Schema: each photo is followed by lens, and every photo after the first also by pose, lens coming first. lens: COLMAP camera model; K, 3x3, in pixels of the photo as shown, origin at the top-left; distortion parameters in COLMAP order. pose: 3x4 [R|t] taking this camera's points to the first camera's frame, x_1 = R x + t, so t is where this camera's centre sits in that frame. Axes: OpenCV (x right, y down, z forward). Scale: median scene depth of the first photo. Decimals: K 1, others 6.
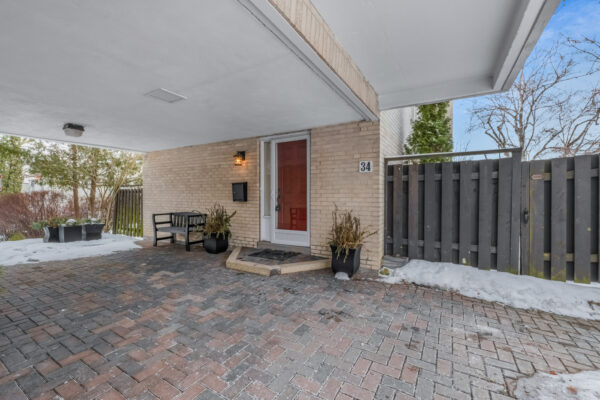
lens RADIAL K [[254.3, 0, 299.3], [0, 254.3, 200.0], [0, 0, 1]] dist [-0.000424, -0.000131]
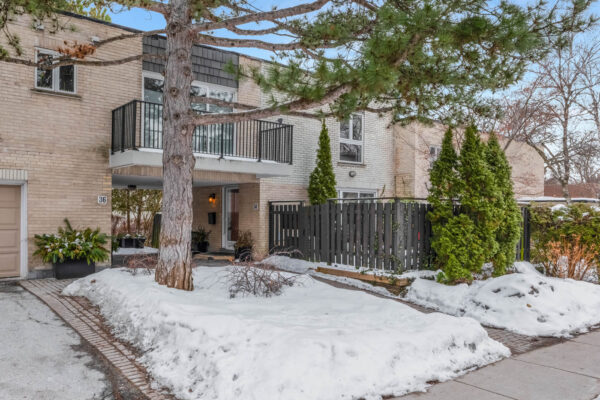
lens RADIAL K [[468.0, 0, 285.3], [0, 468.0, 219.9], [0, 0, 1]] dist [-0.014930, -0.002647]
pose [[0.930384, 0.008990, -0.366477, 0.768100], [-0.012061, 0.999909, -0.006091, -0.004391], [0.366389, 0.010087, 0.930407, -0.961248]]
